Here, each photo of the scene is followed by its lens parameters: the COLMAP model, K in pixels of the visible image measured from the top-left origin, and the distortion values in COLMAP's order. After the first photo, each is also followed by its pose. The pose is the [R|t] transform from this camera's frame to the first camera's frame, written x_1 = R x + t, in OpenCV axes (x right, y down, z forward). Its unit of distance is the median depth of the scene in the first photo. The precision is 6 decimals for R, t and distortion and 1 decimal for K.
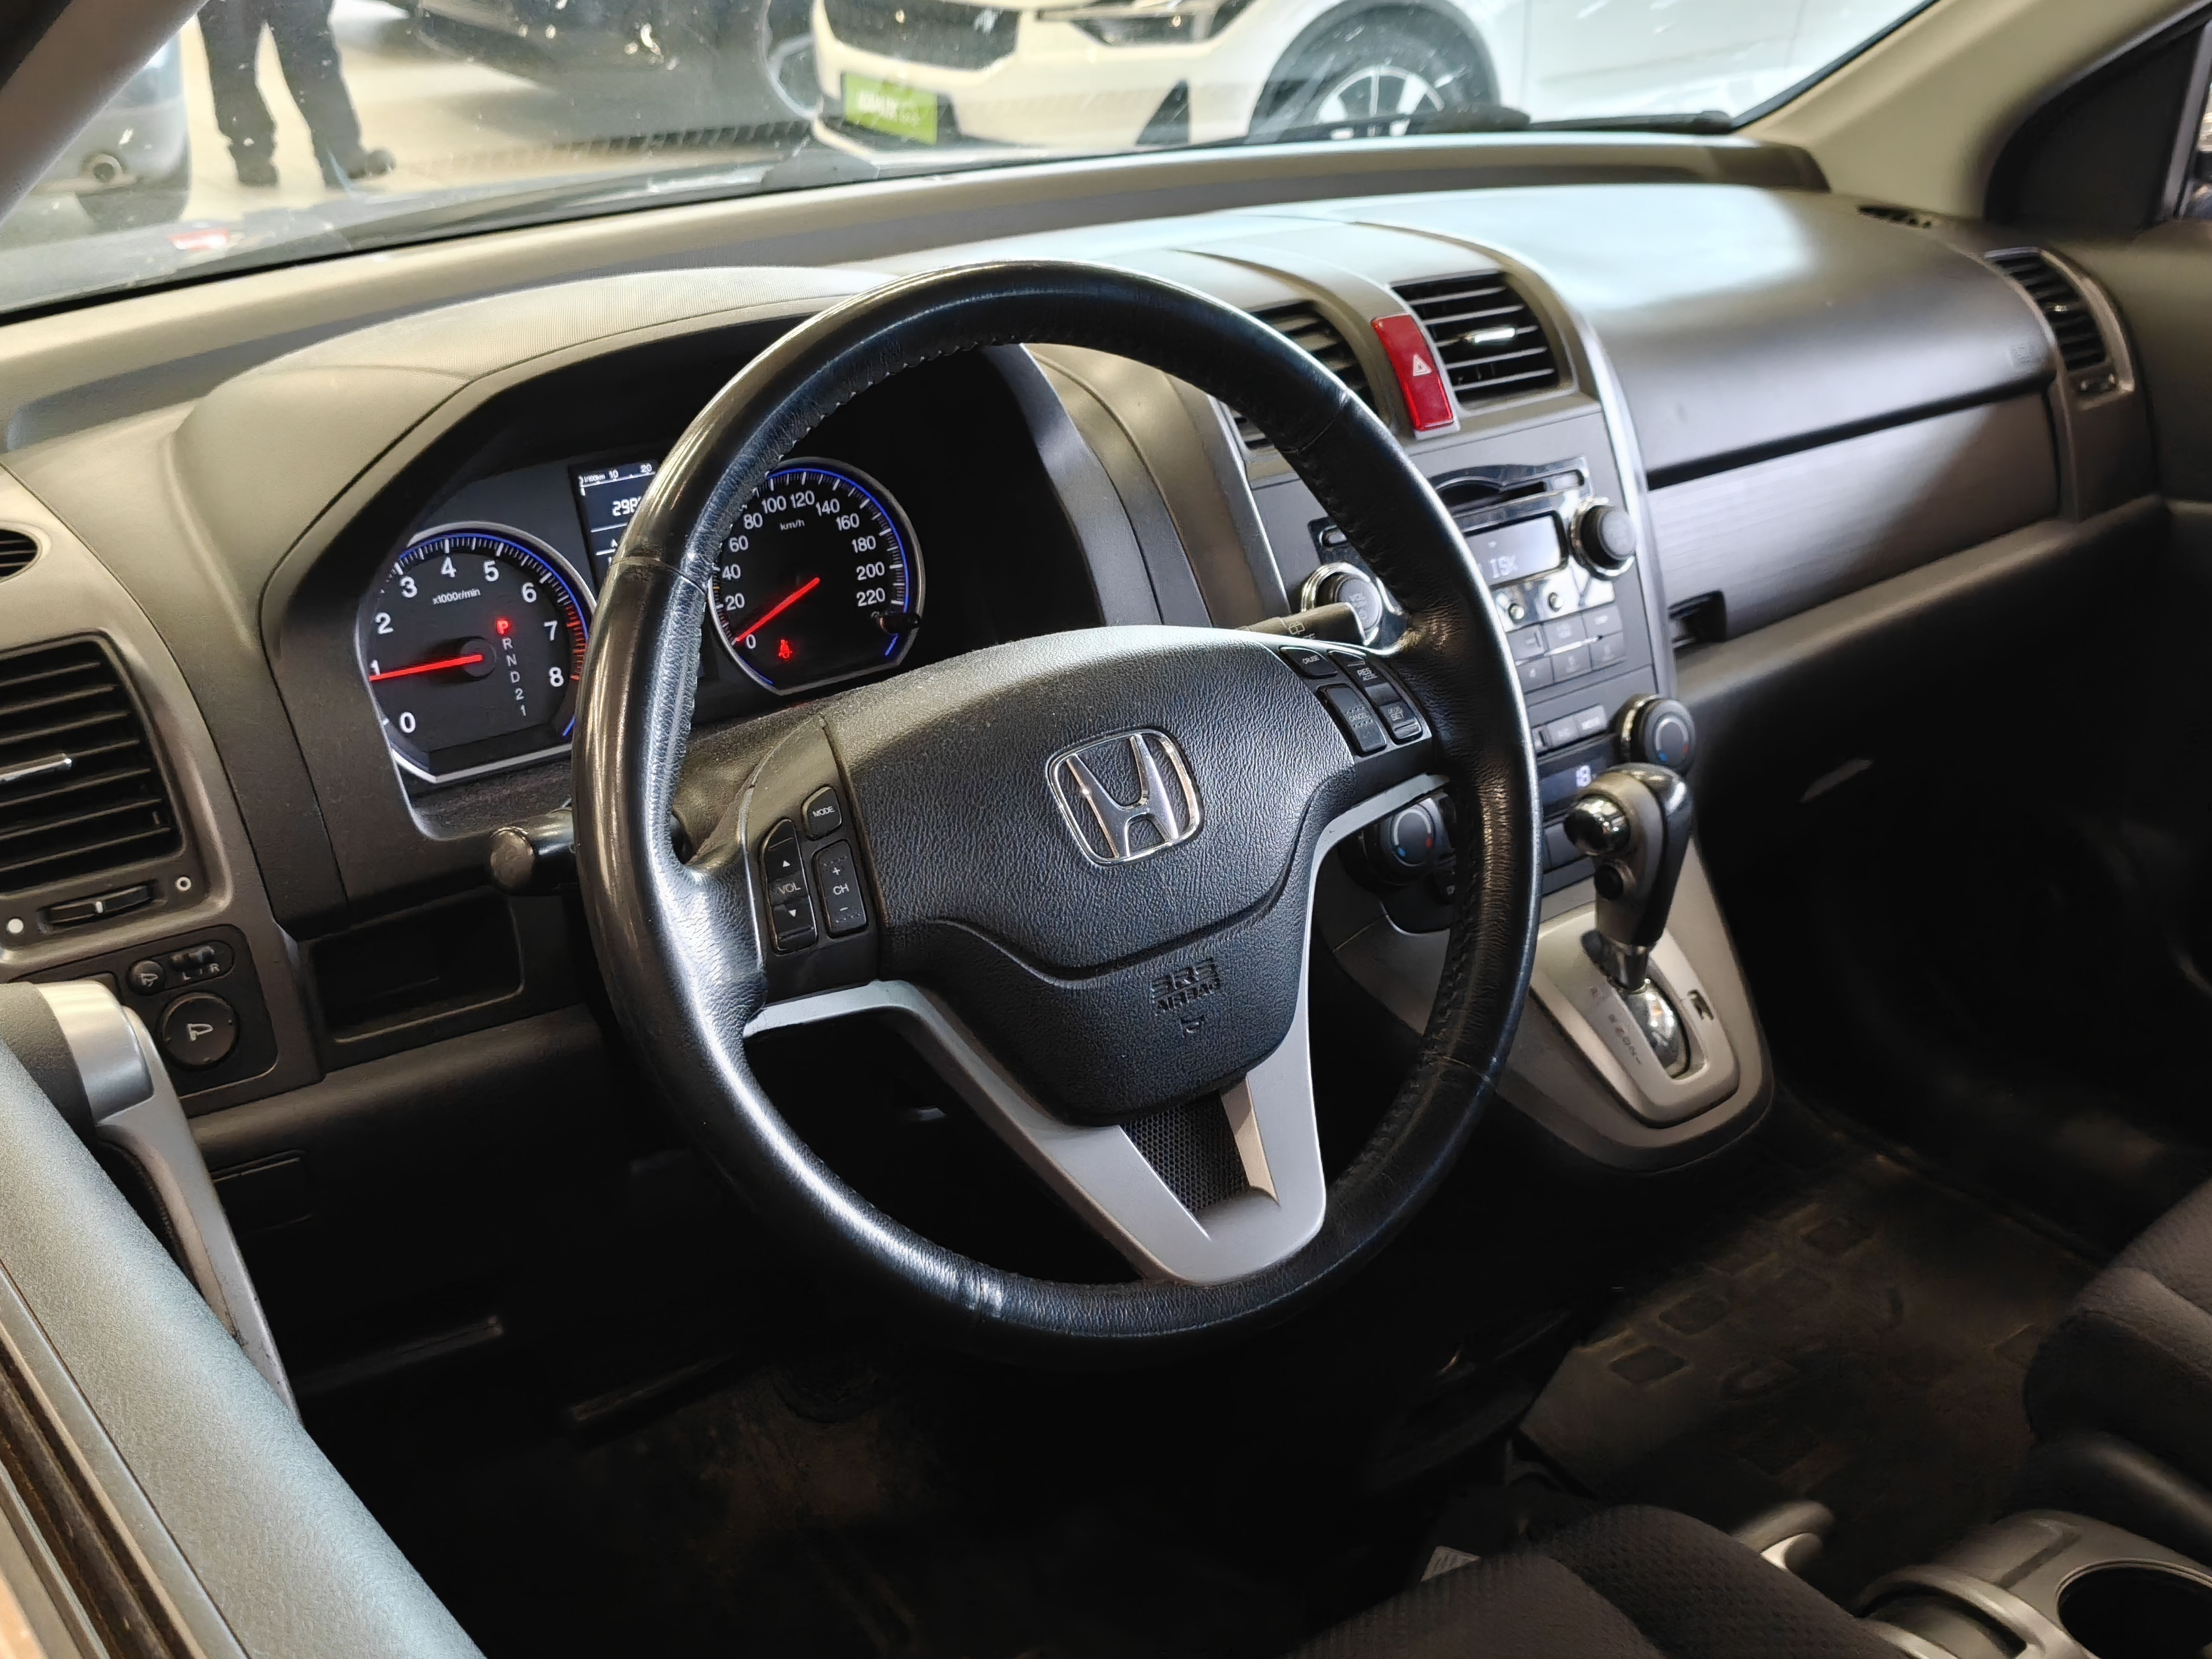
lens RADIAL K [[2405.6, 0, 1106.0], [0, 2405.6, 829.5], [0, 0, 1]] dist [-0.053161, 0.048631]
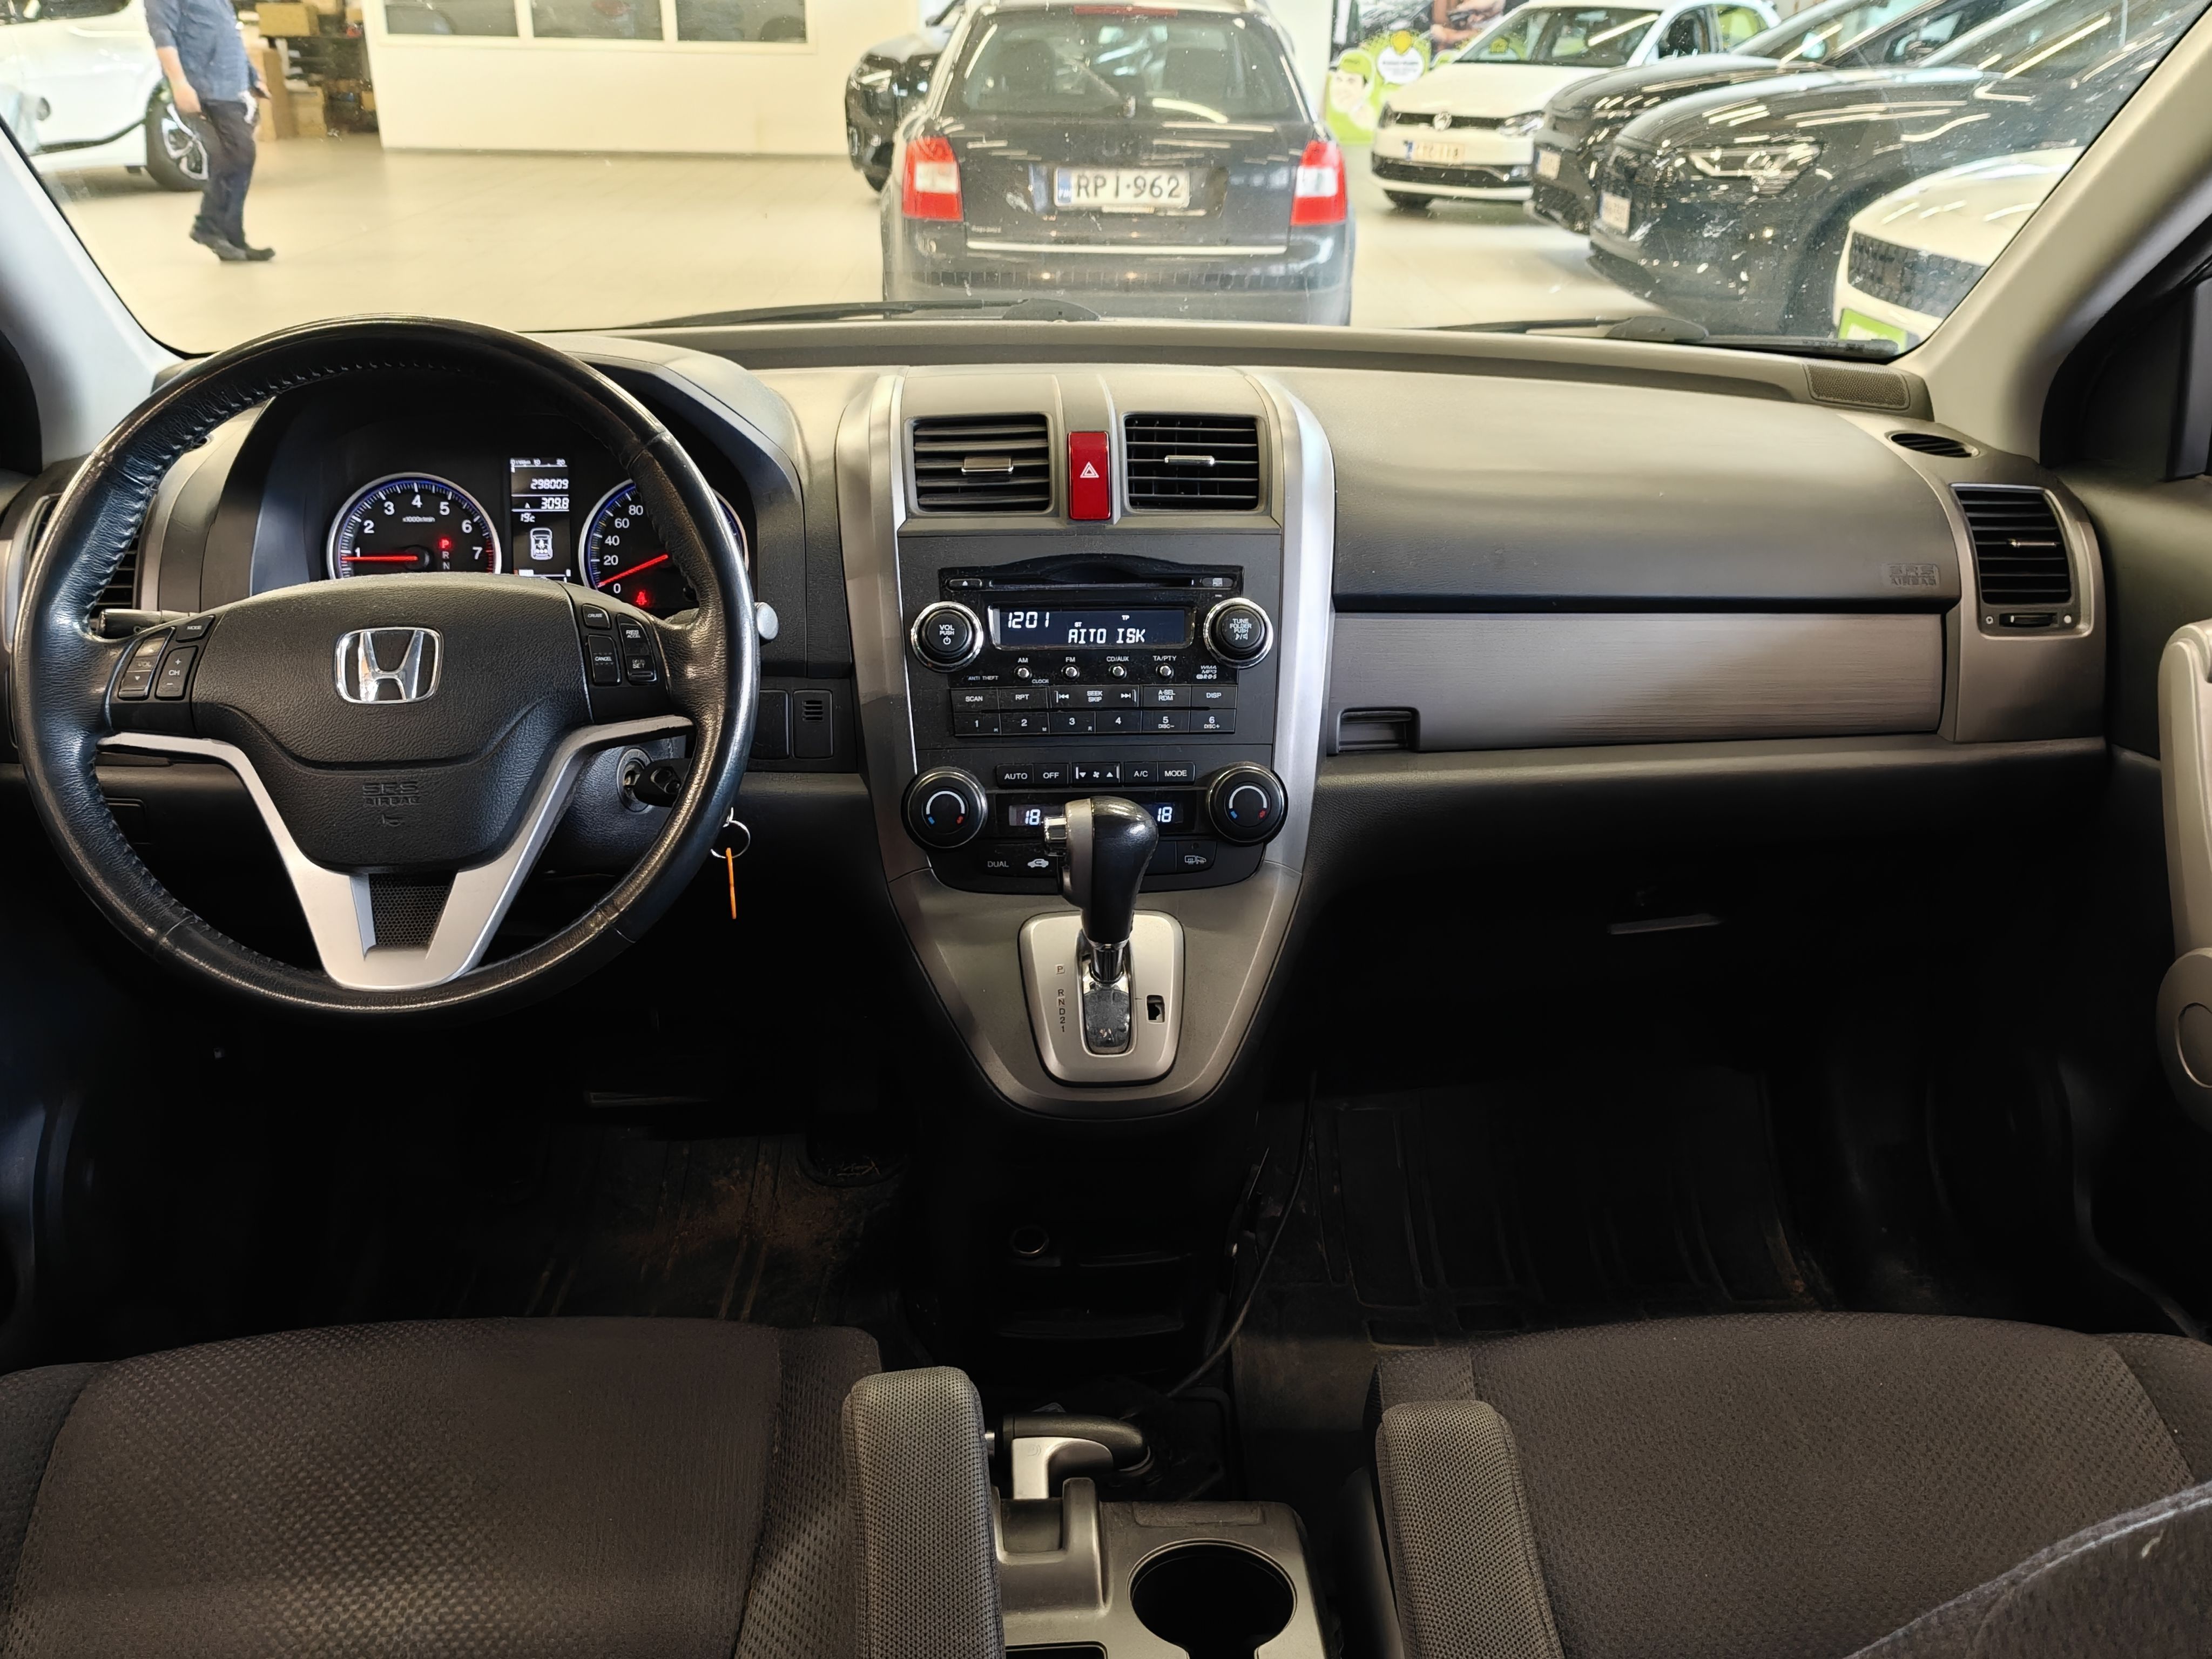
lens RADIAL K [[1897.6, 0, 1106.0], [0, 1897.6, 829.5], [0, 0, 1]] dist [-0.013969, 0.008593]
pose [[0.827667, 0.218598, -0.516898, 0.753306], [-0.238424, 0.970735, 0.028758, -0.039197], [0.508057, 0.099439, 0.855564, 0.158283]]
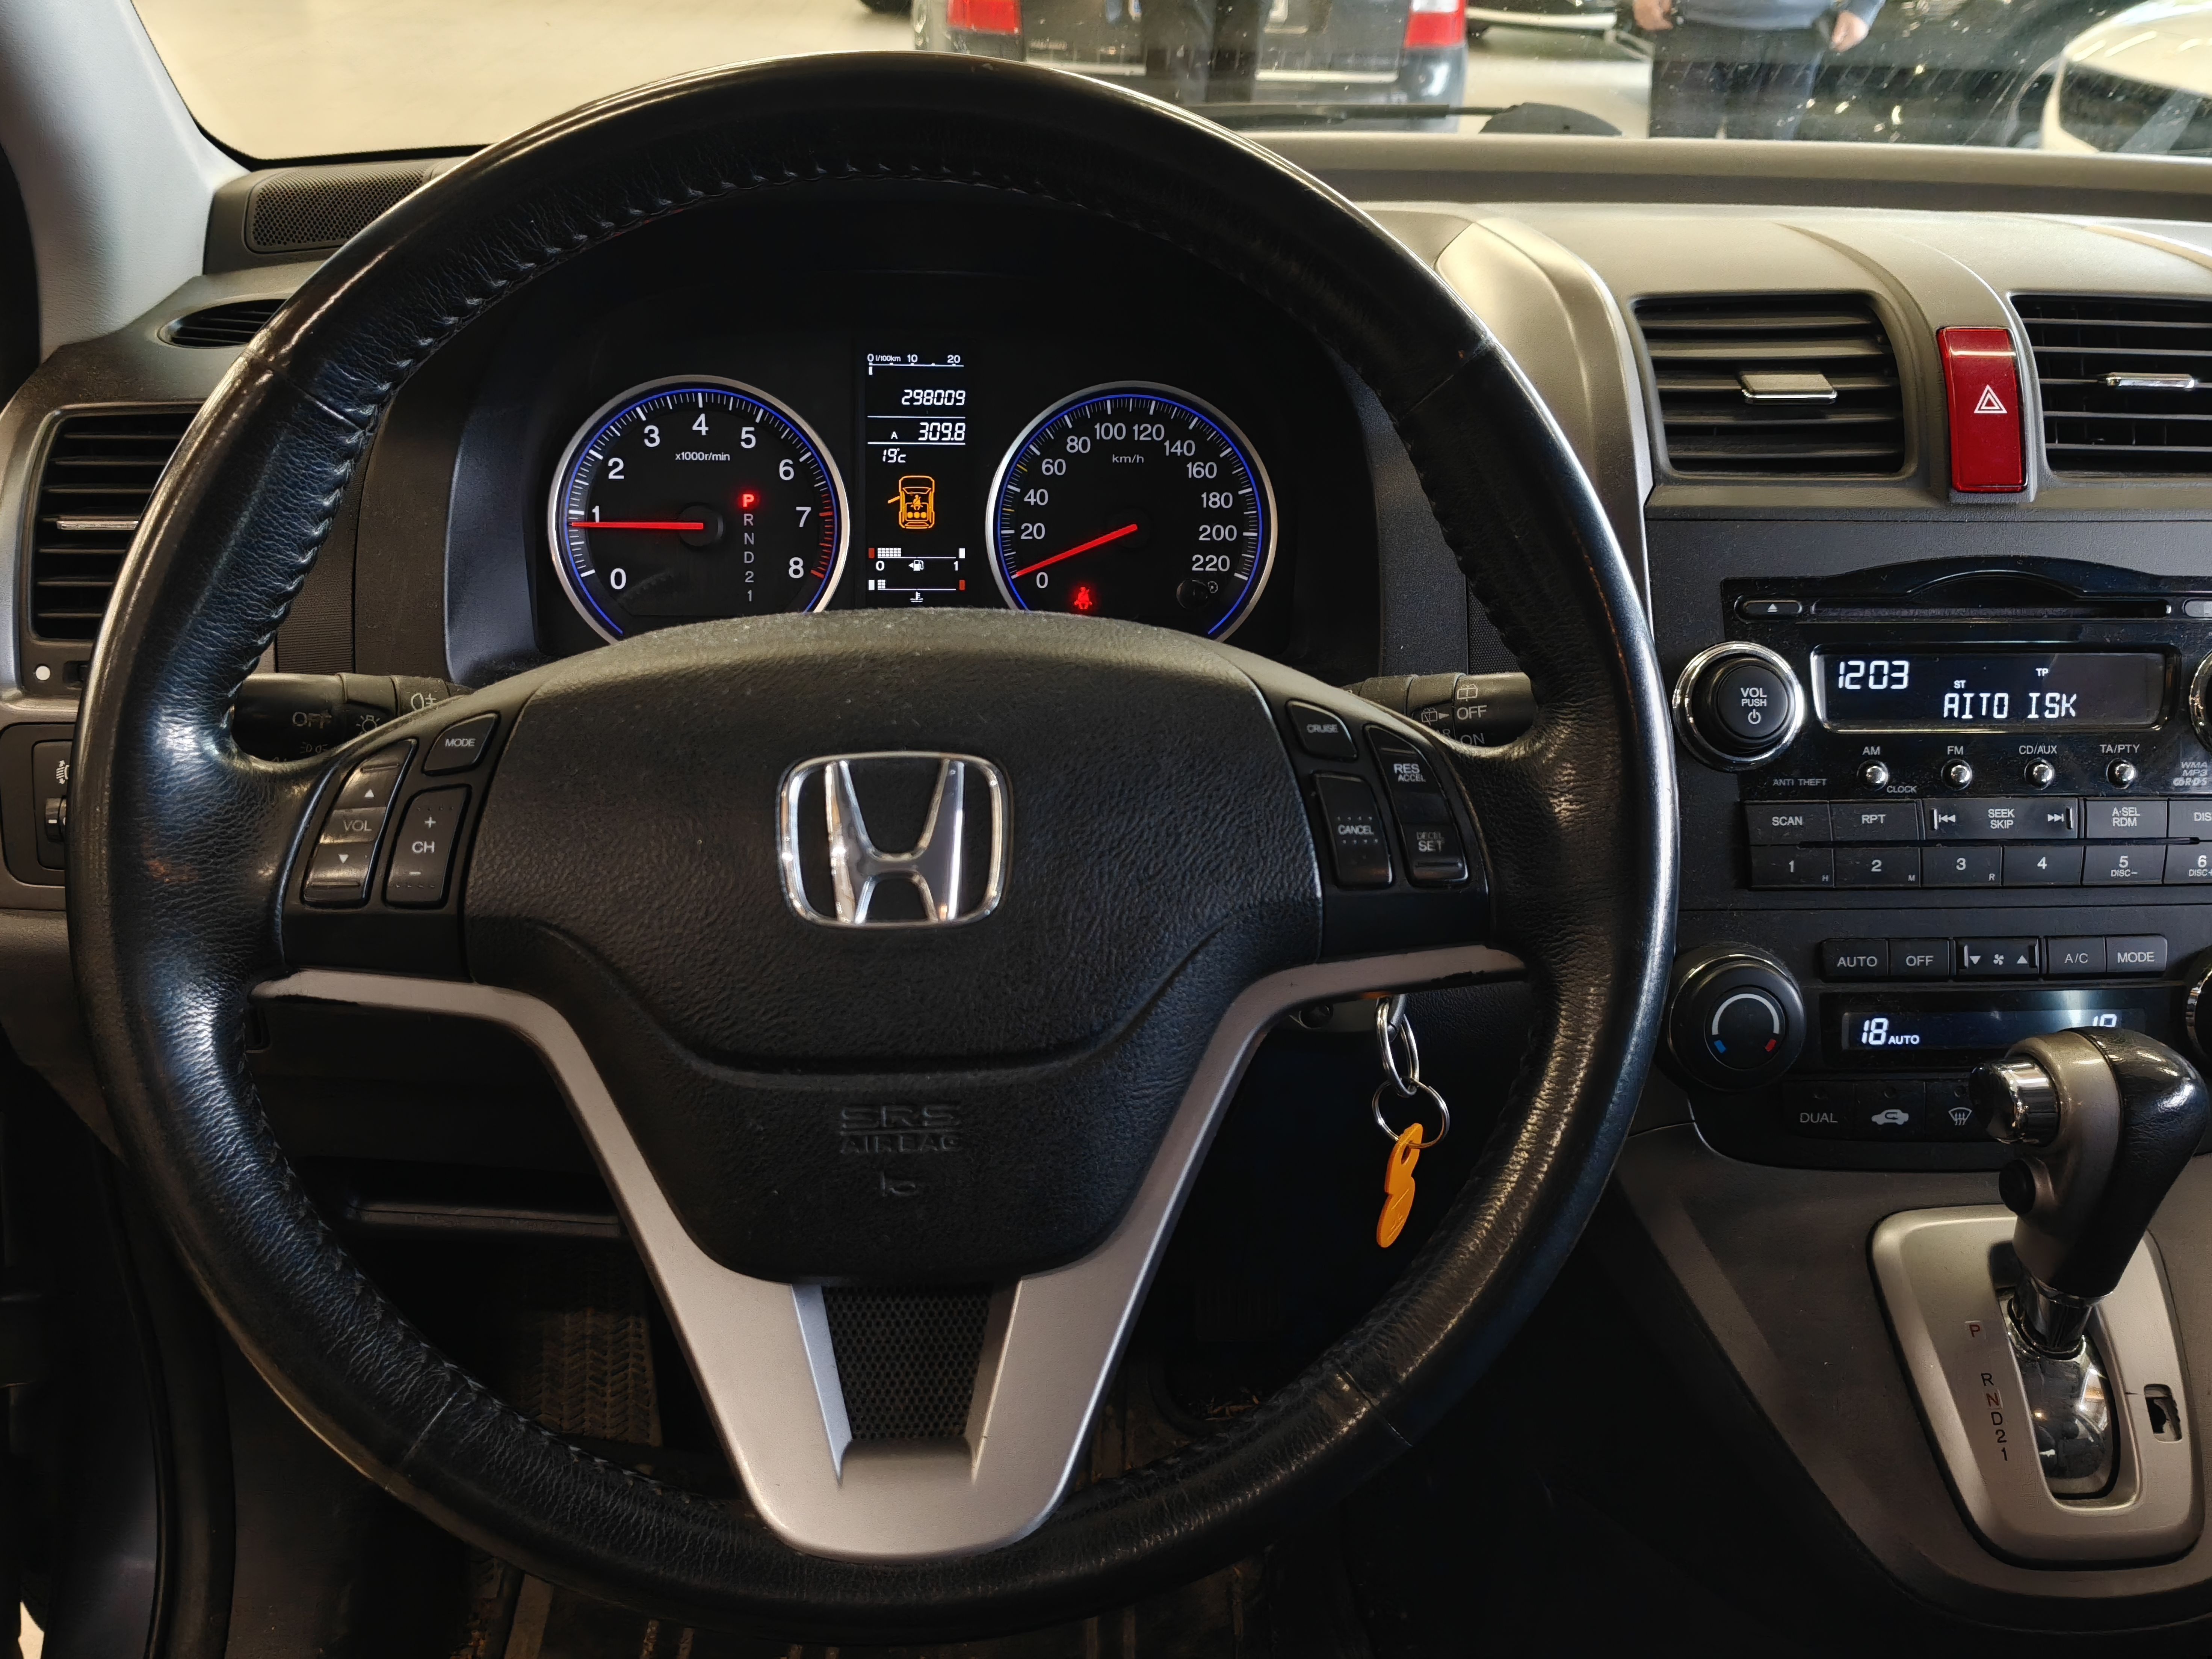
lens RADIAL K [[2015.2, 0, 1106.0], [0, 2015.2, 829.5], [0, 0, 1]] dist [-0.098384, 0.282248]
pose [[0.836349, 0.259352, -0.482967, 0.245649], [-0.252092, 0.964284, 0.081273, -0.056830], [0.486796, 0.053780, 0.871859, 0.386513]]
